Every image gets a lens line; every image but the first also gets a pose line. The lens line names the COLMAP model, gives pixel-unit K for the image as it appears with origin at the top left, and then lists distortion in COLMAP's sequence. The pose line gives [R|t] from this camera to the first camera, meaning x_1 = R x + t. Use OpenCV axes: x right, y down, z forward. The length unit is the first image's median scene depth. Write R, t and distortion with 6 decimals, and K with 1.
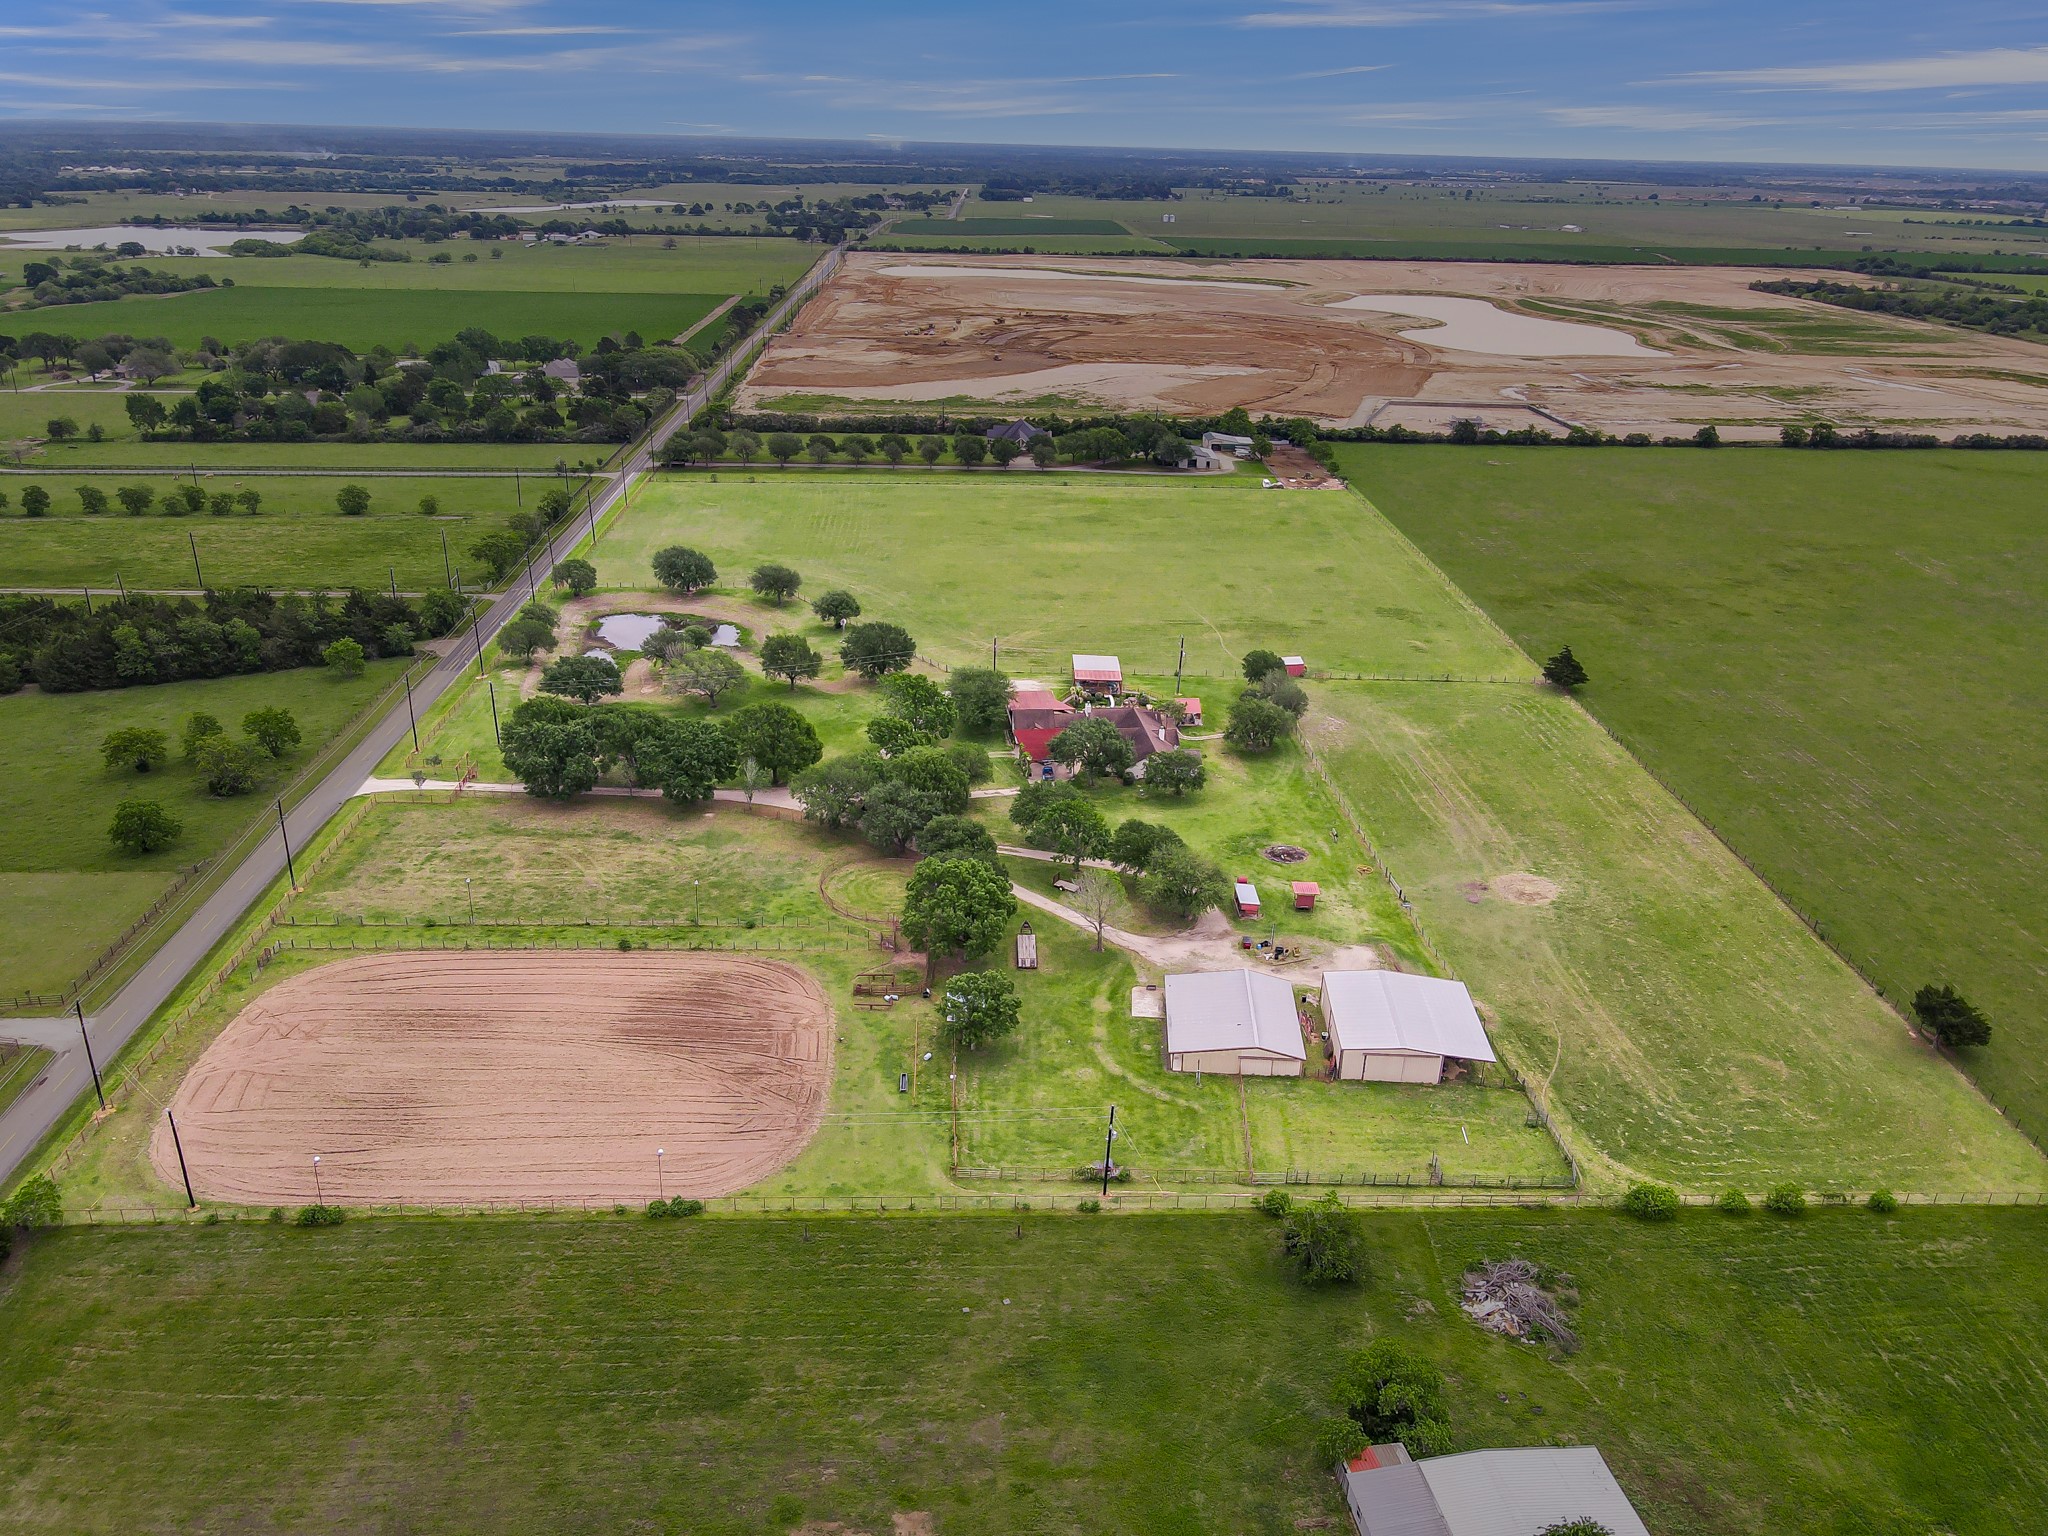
lens RADIAL K [[1510.4, 0, 1026.0], [0, 1510.4, 768.6], [0, 0, 1]] dist [0.006885, 0.014966]
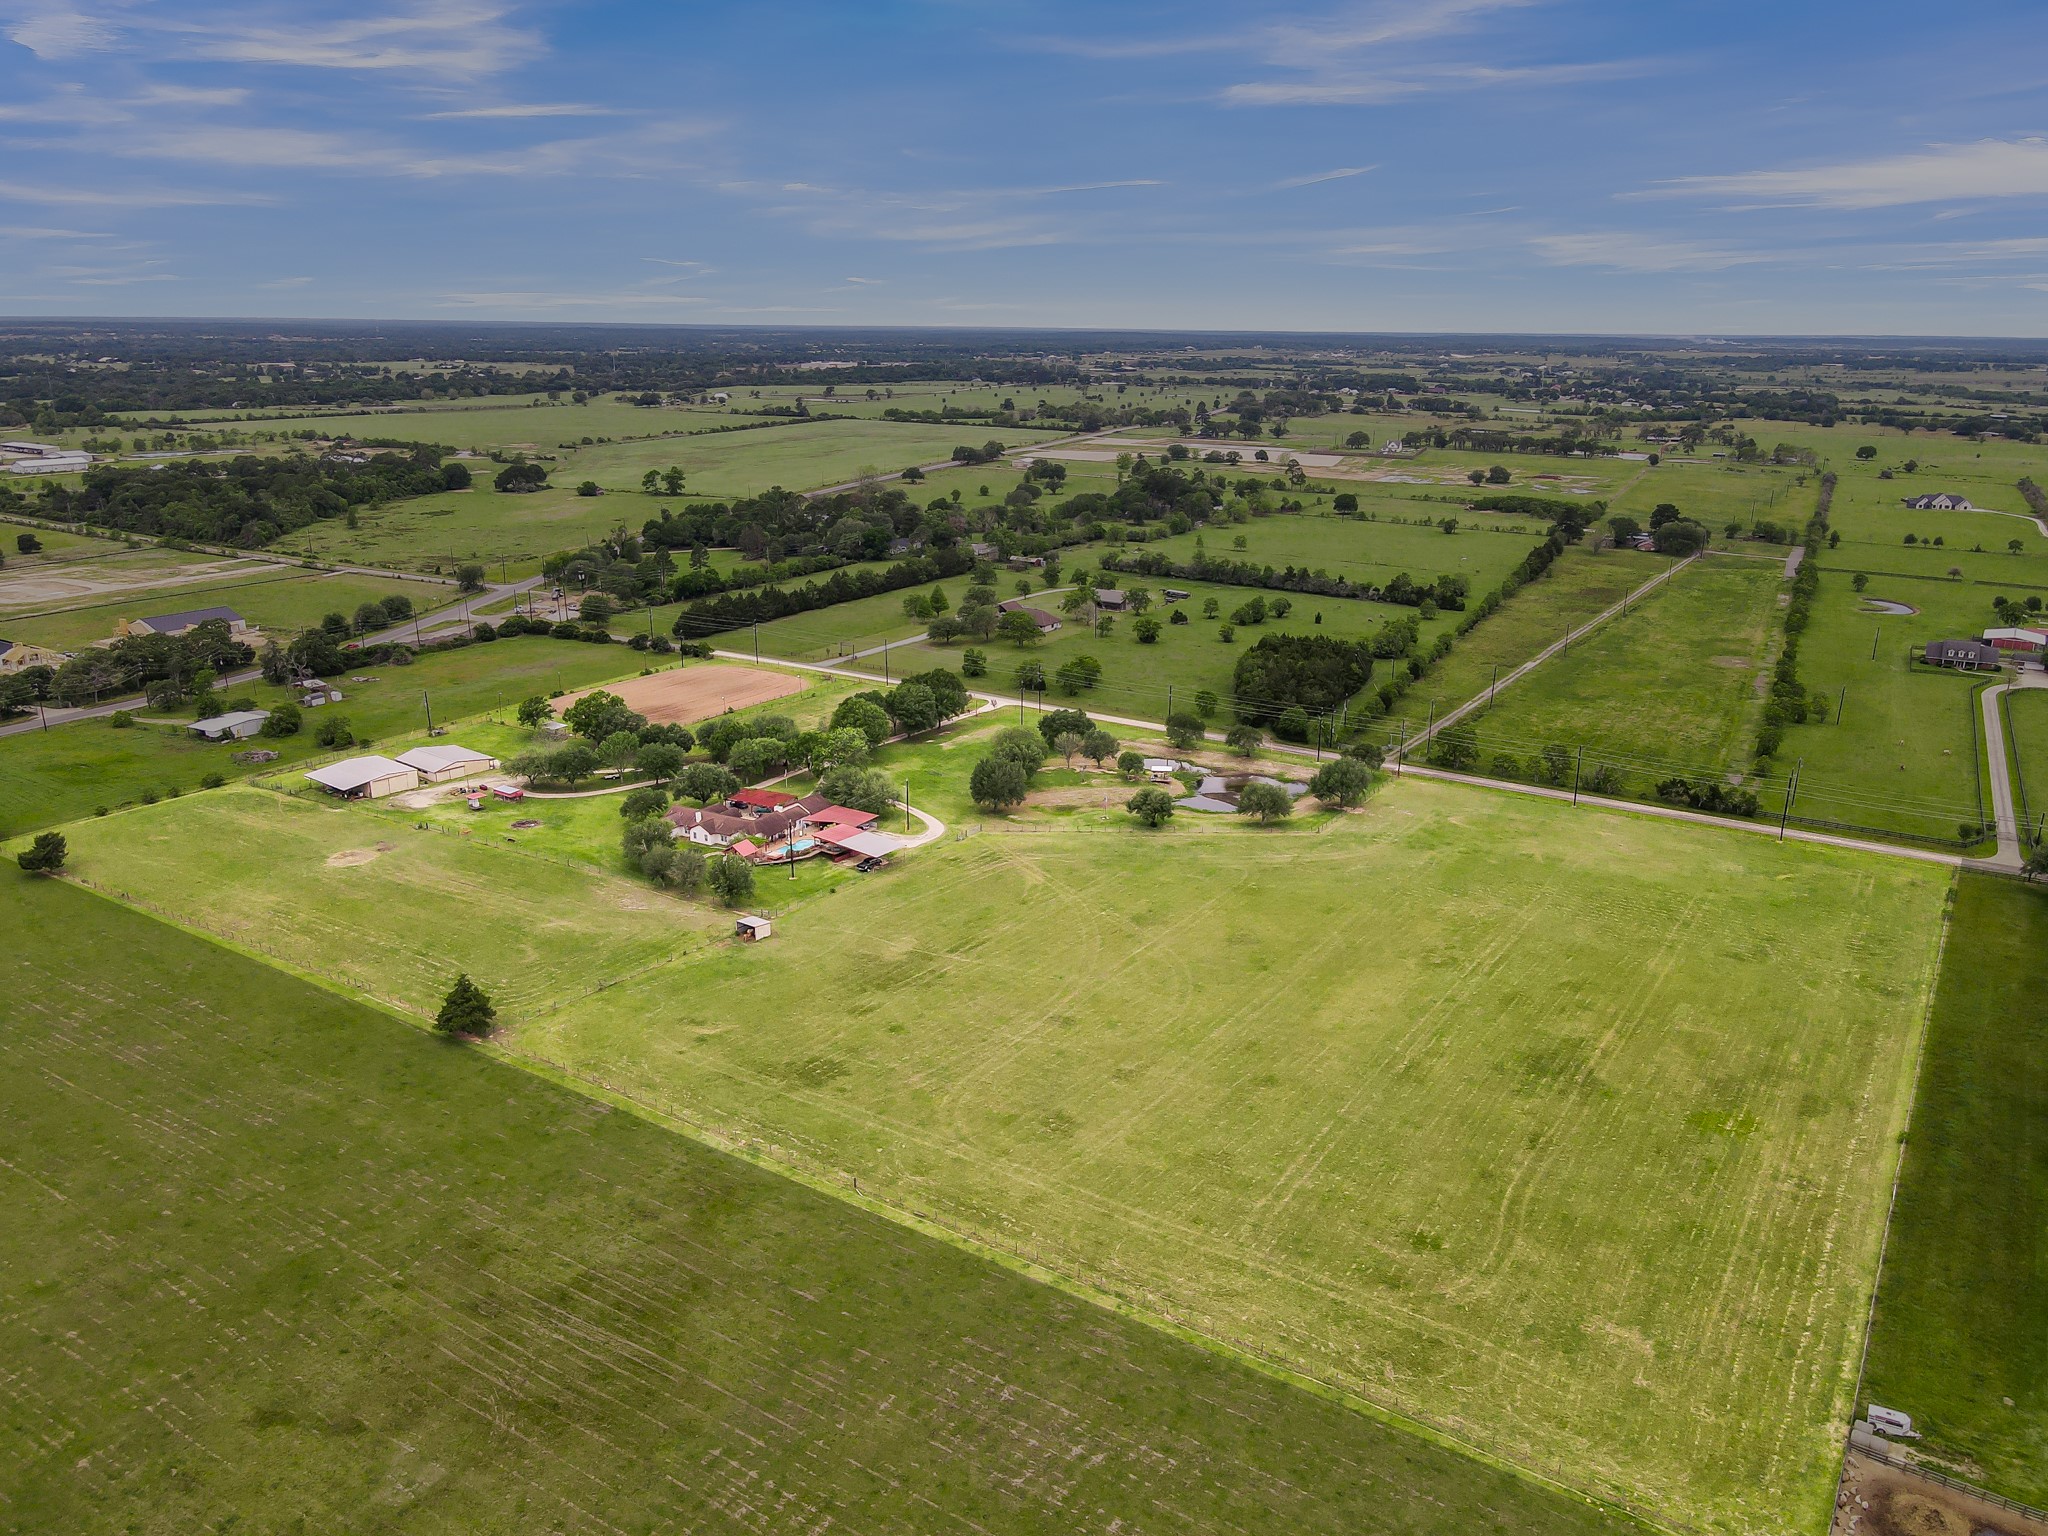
lens RADIAL K [[1510.4, 0, 1030.1], [0, 1510.4, 773.5], [0, 0, 1]] dist [0.006885, 0.014966]
pose [[-0.583913, 0.204699, -0.785585, 1.062978], [-0.335285, 0.820493, 0.463006, -0.846585], [0.739345, 0.533750, -0.410464, 2.033483]]
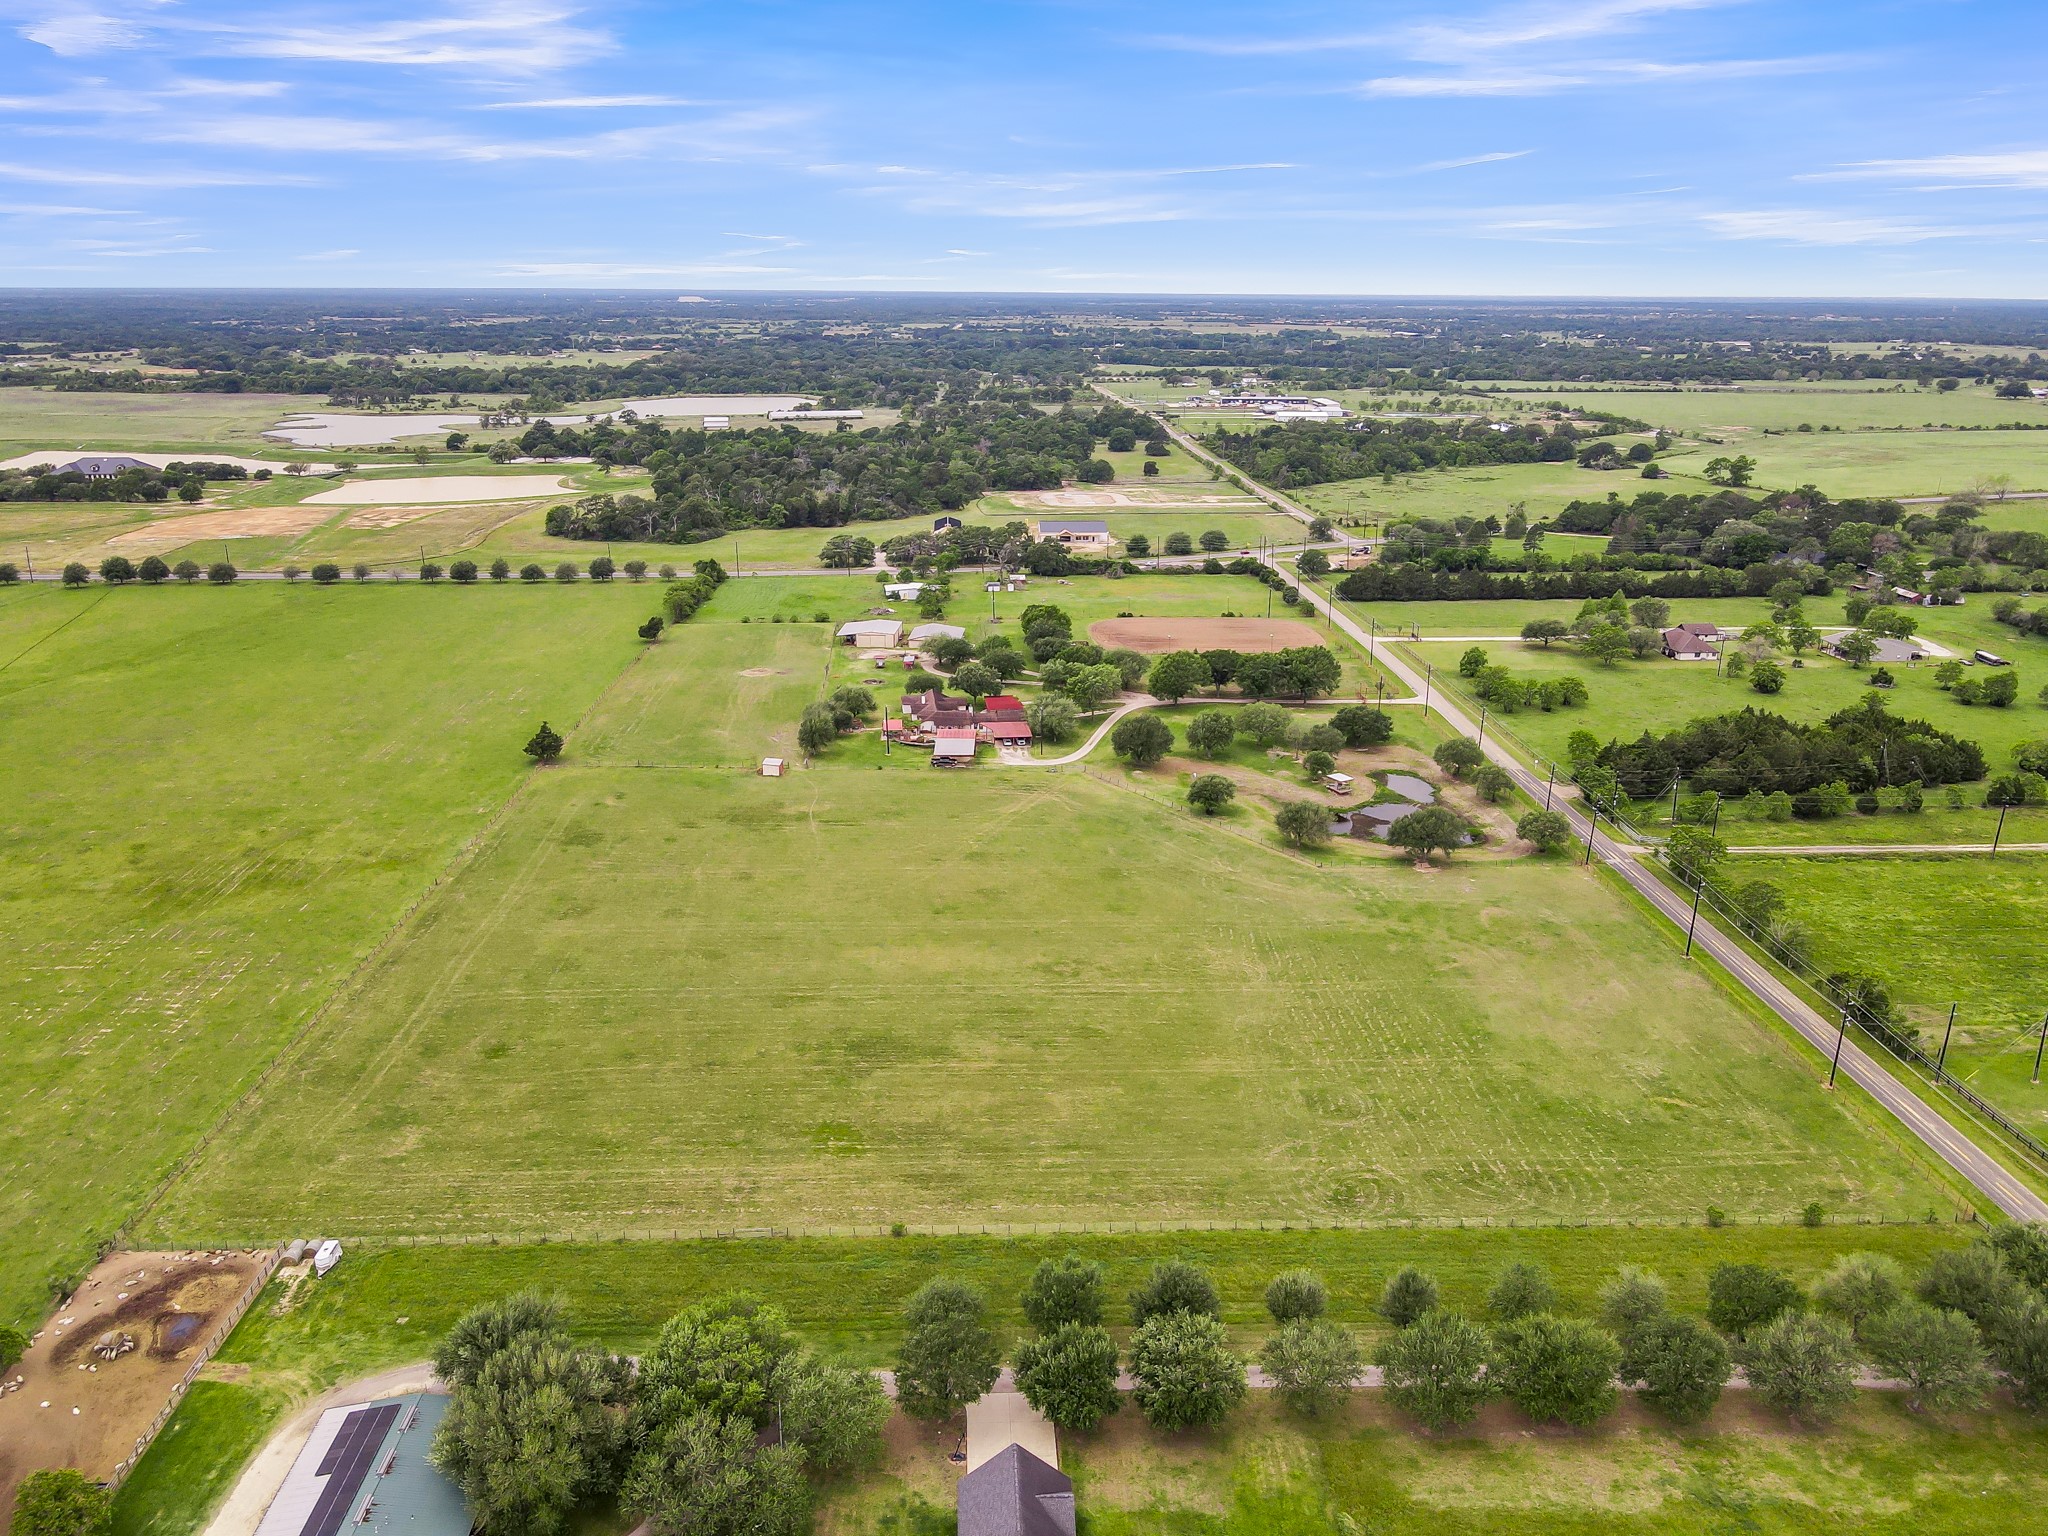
lens RADIAL K [[1510.4, 0, 1010.7], [0, 1510.4, 761.0], [0, 0, 1]] dist [0.006885, 0.014966]
pose [[-0.999482, -0.031916, -0.004232, 0.010179], [-0.027115, 0.763618, 0.645099, -1.123156], [-0.017357, 0.644879, -0.764088, 2.621899]]
